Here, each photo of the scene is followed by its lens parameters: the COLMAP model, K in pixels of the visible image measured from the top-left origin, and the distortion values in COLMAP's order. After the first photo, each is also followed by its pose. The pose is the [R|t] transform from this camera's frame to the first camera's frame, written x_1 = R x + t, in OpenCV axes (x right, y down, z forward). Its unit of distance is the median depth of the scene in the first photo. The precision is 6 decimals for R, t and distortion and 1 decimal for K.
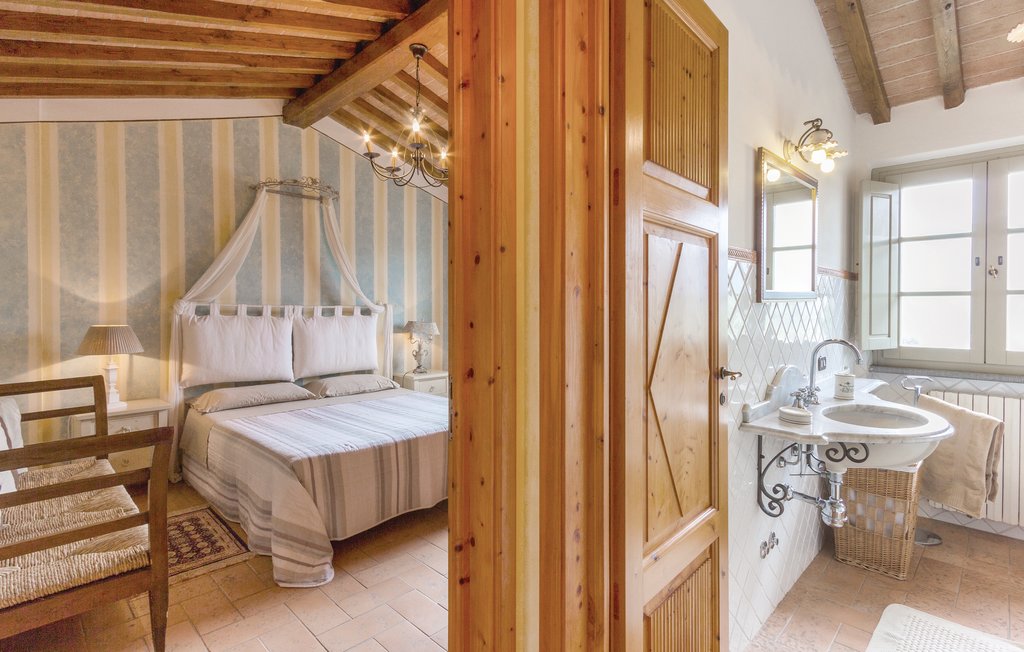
lens RADIAL K [[476.9, 0, 511.5], [0, 476.9, 307.1], [0, 0, 1]] dist [0.000525, -0.001430]
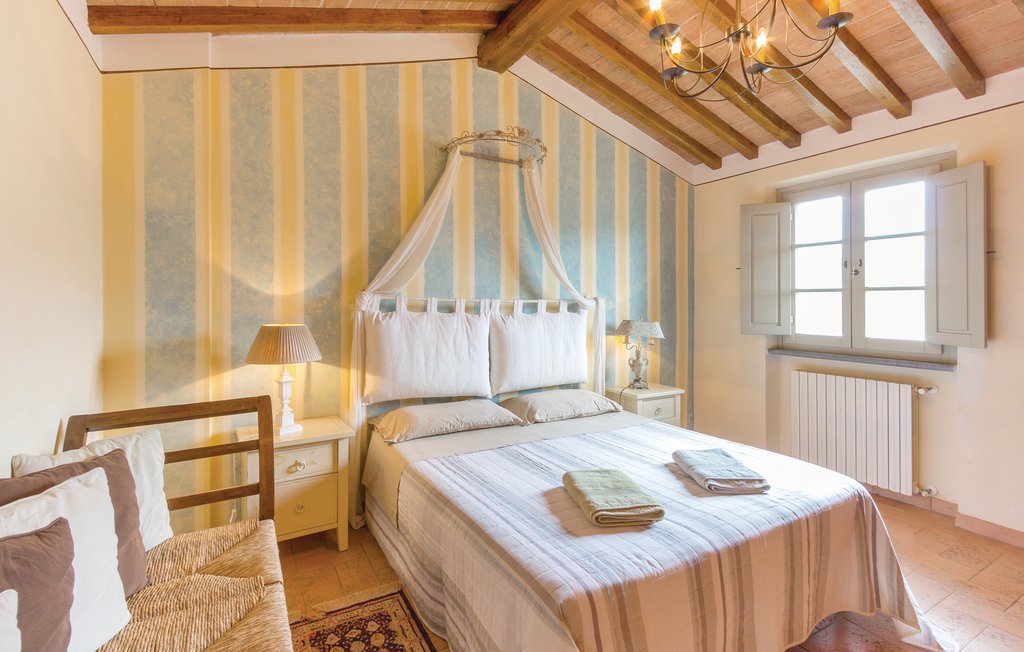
lens RADIAL K [[511.1, 0, 549.3], [0, 511.1, 299.4], [0, 0, 1]] dist [-0.002242, -0.000048]
pose [[0.968791, -0.000332, -0.247878, -0.180149], [-0.000871, 0.999988, -0.004744, 0.001002], [0.247876, 0.004812, 0.968780, 0.248948]]
